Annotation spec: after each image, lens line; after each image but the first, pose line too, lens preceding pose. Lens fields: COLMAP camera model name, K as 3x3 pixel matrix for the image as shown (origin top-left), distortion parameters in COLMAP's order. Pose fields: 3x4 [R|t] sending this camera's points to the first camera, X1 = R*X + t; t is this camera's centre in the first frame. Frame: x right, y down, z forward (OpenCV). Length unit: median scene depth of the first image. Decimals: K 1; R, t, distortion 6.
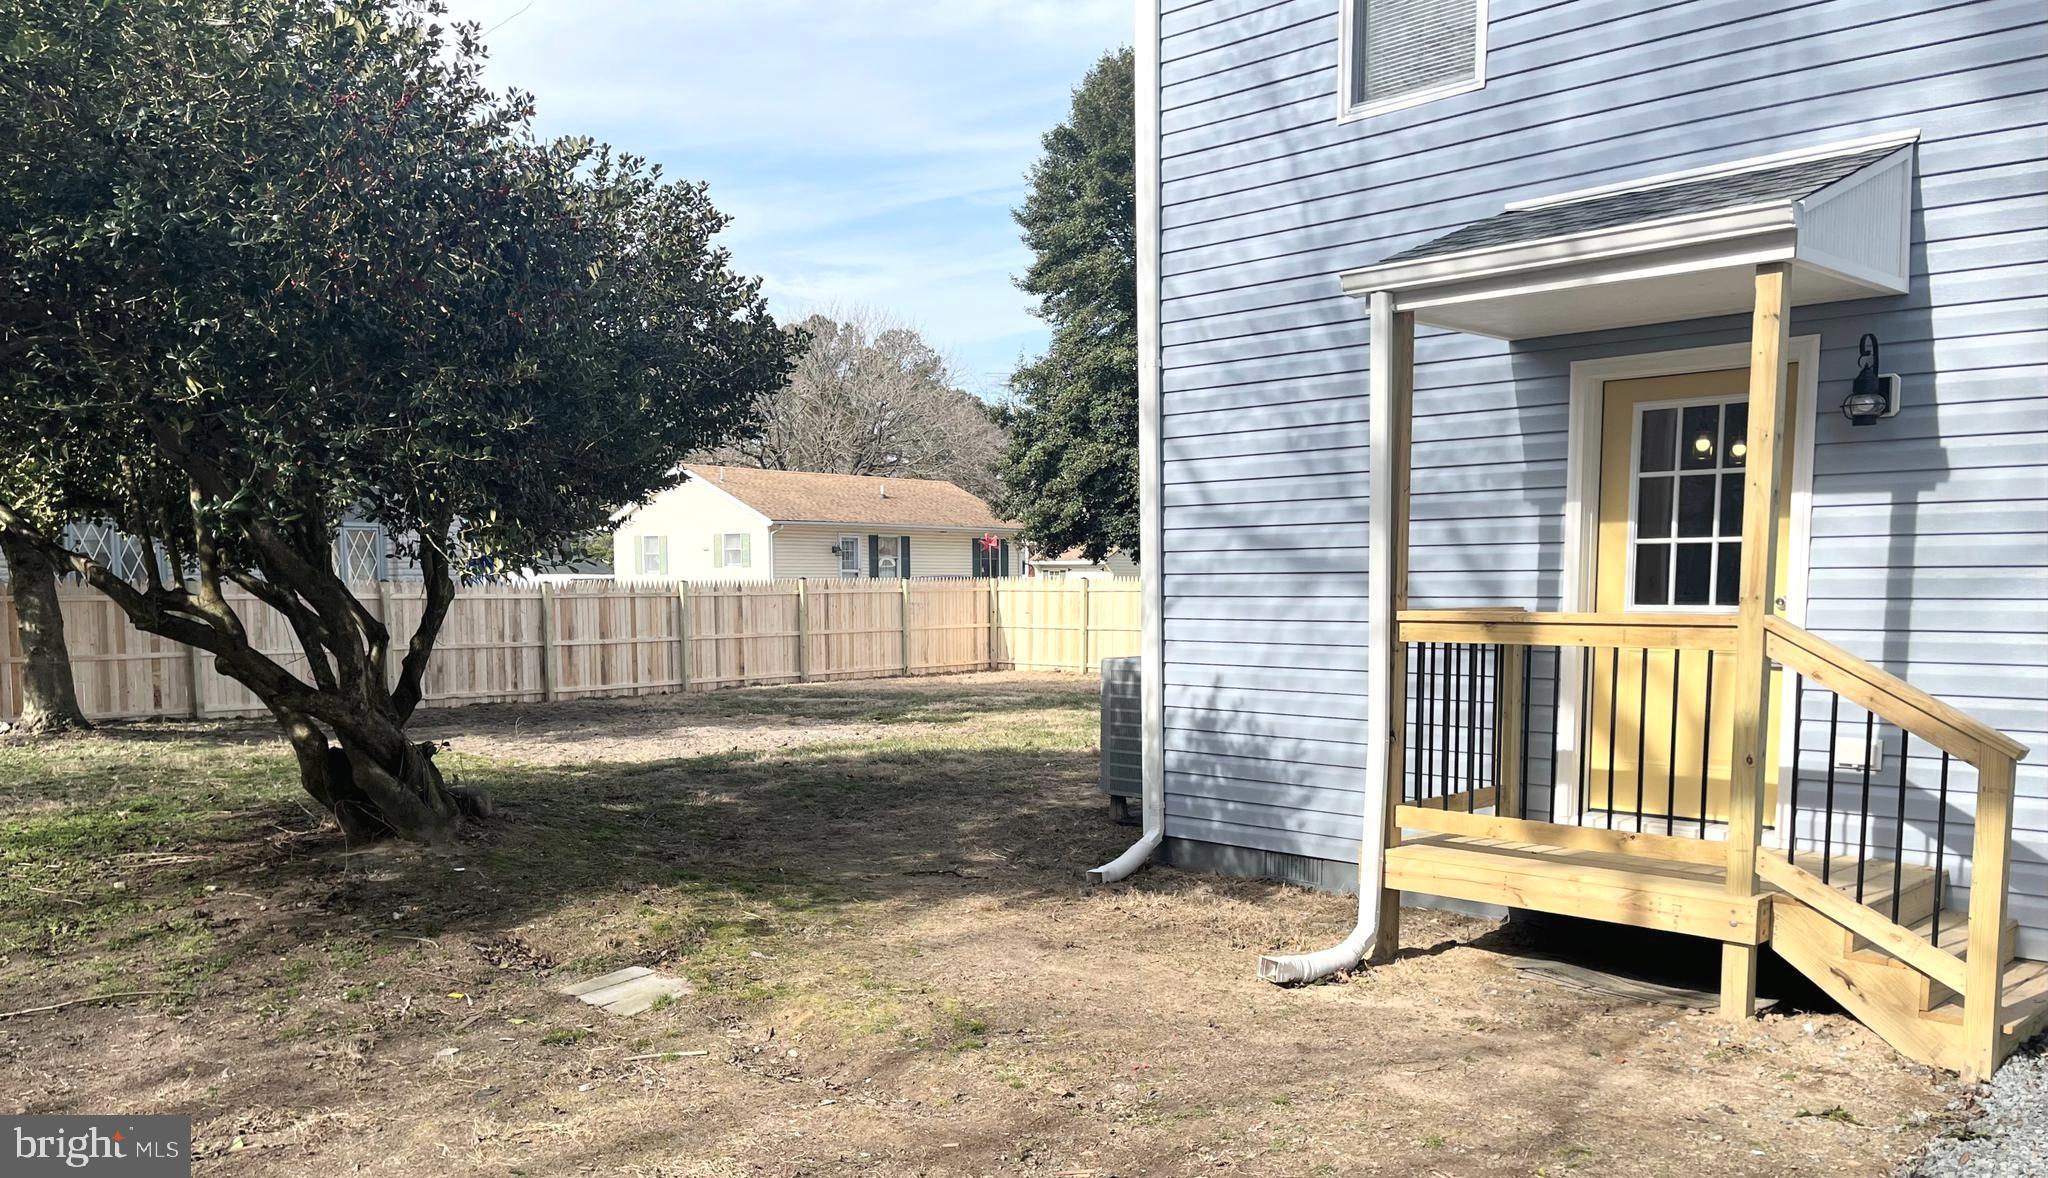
lens RADIAL K [[1619.8, 0, 1015.2], [0, 1619.8, 697.9], [0, 0, 1]] dist [0.052506, -0.005934]
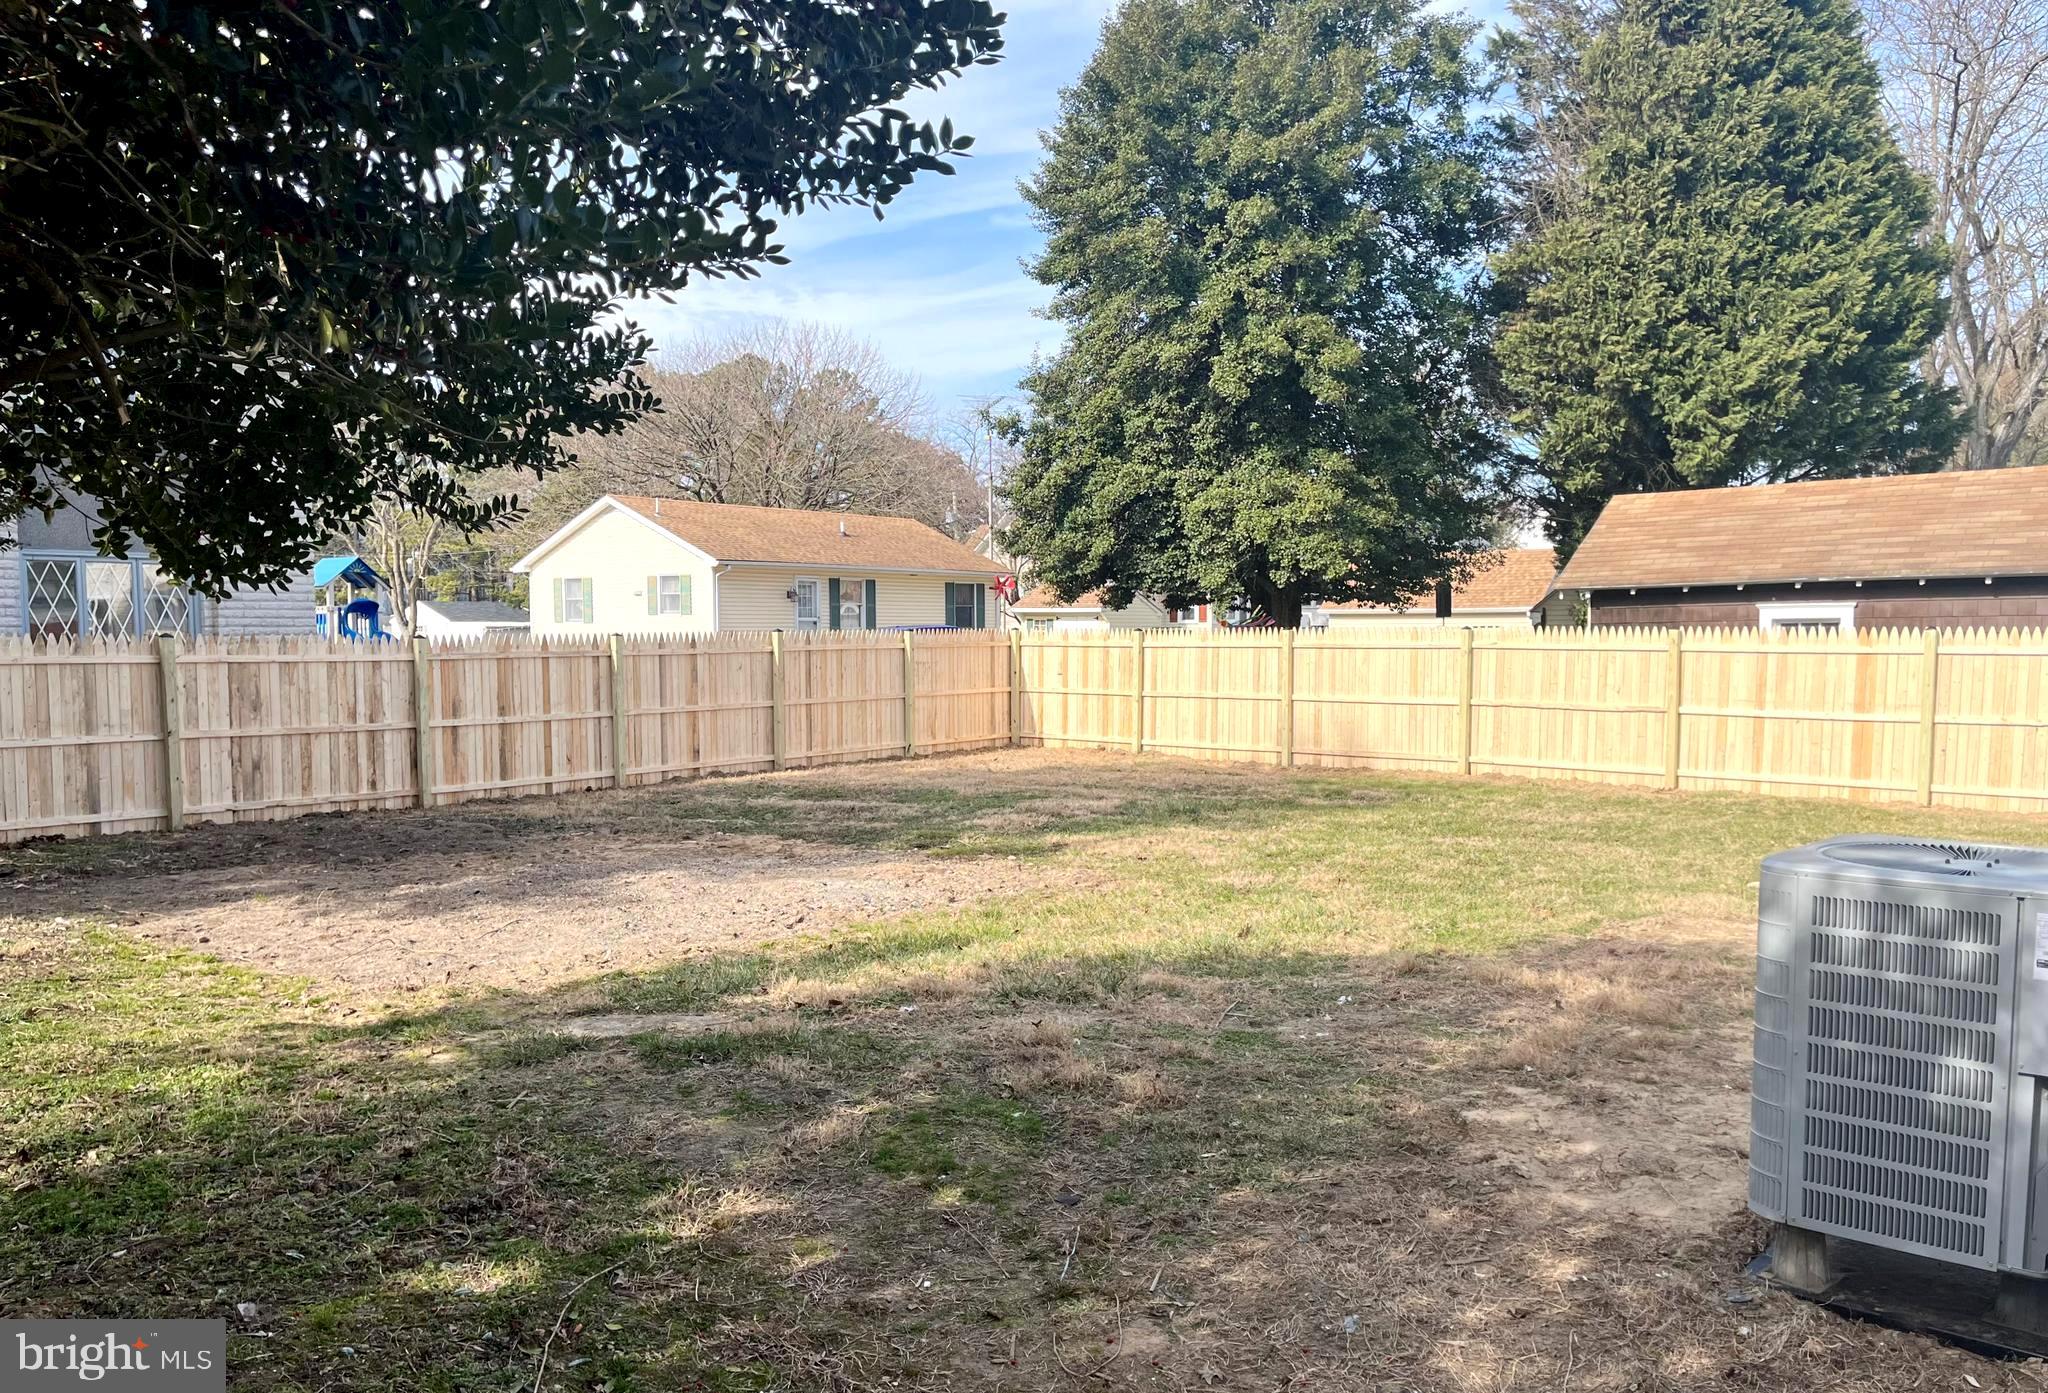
lens RADIAL K [[1553.4, 0, 1021.0], [0, 1553.4, 714.5], [0, 0, 1]] dist [0.043085, -0.037646]
pose [[0.998291, -0.001475, 0.058412, -0.060748], [0.002410, 0.999870, -0.015926, -0.023331], [-0.058381, 0.016040, 0.998166, 0.276674]]
